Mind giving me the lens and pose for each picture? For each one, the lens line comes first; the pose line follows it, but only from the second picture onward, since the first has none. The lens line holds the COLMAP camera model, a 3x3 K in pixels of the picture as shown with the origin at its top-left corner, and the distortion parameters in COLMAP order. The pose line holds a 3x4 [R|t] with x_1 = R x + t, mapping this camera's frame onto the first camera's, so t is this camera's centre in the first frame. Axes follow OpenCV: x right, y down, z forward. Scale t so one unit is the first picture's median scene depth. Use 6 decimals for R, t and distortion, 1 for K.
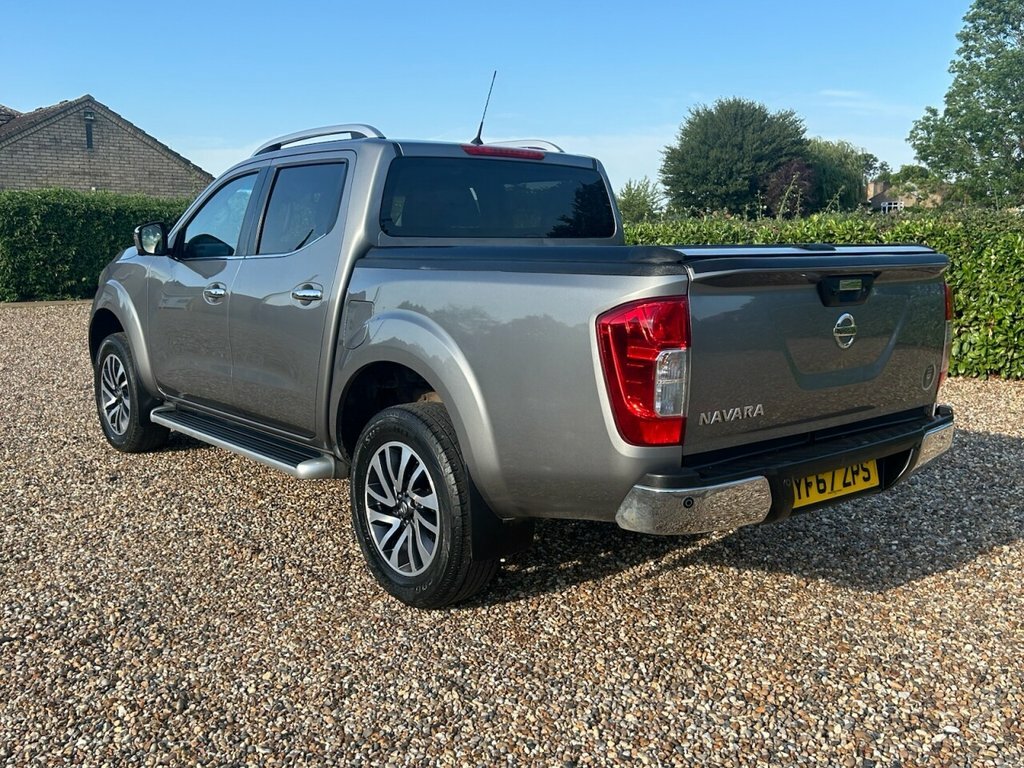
lens RADIAL K [[978.5, 0, 510.7], [0, 978.5, 389.8], [0, 0, 1]] dist [0.028481, 0.000000]
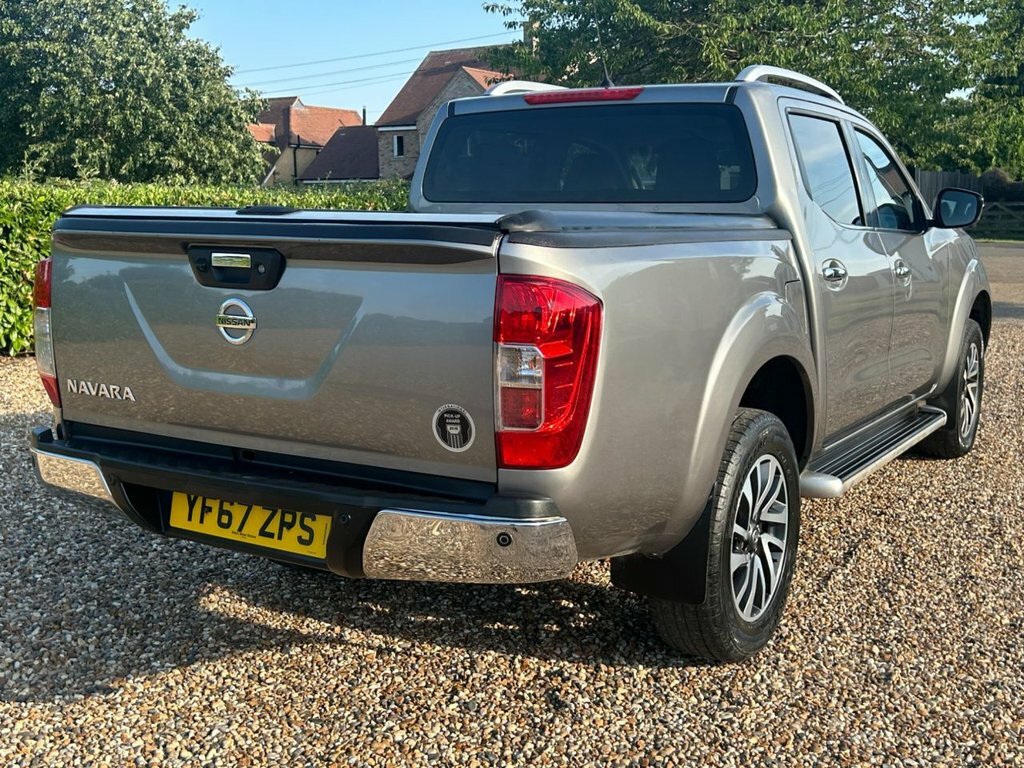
lens RADIAL K [[1178.7, 0, 516.1], [0, 1178.7, 383.3], [0, 0, 1]] dist [0.043217, 0.000000]
pose [[0.335425, 0.139731, -0.931647, 1.111962], [-0.151838, 0.984028, 0.092920, -0.114447], [0.929750, 0.110292, 0.351284, 0.781177]]
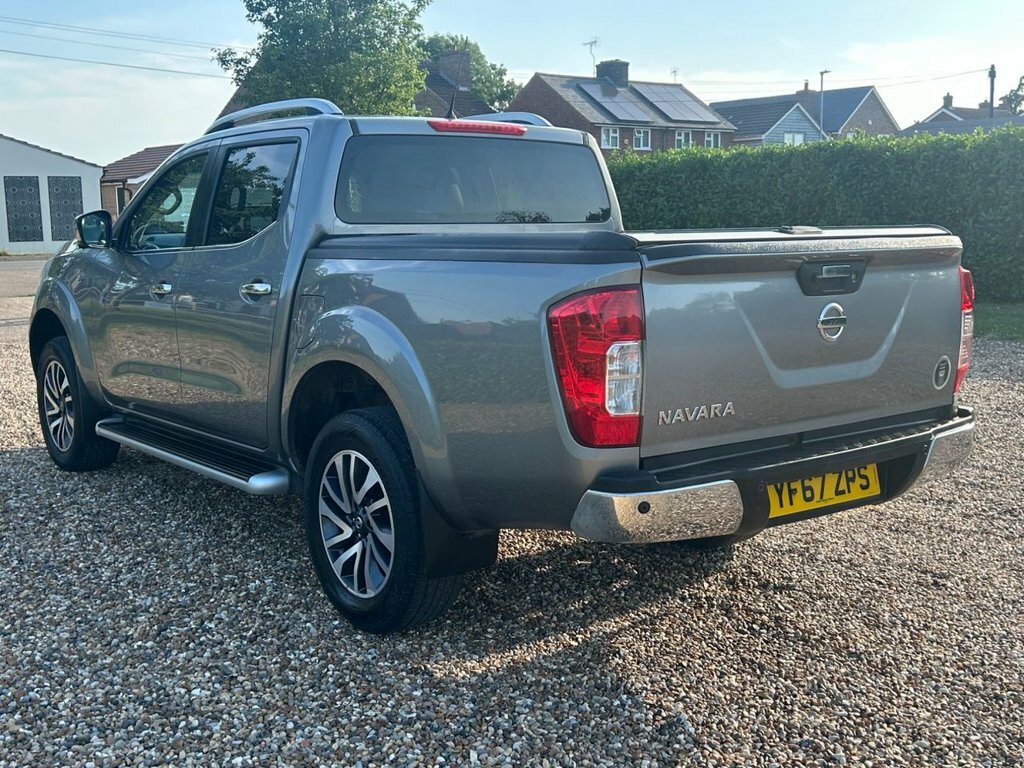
lens RADIAL K [[1178.7, 0, 523.8], [0, 1178.7, 385.2], [0, 0, 1]] dist [0.043217, 0.000000]
pose [[0.999533, -0.006305, -0.029886, 0.078214], [0.005799, 0.999839, -0.016998, 0.013421], [0.029988, 0.016816, 0.999409, -0.087877]]
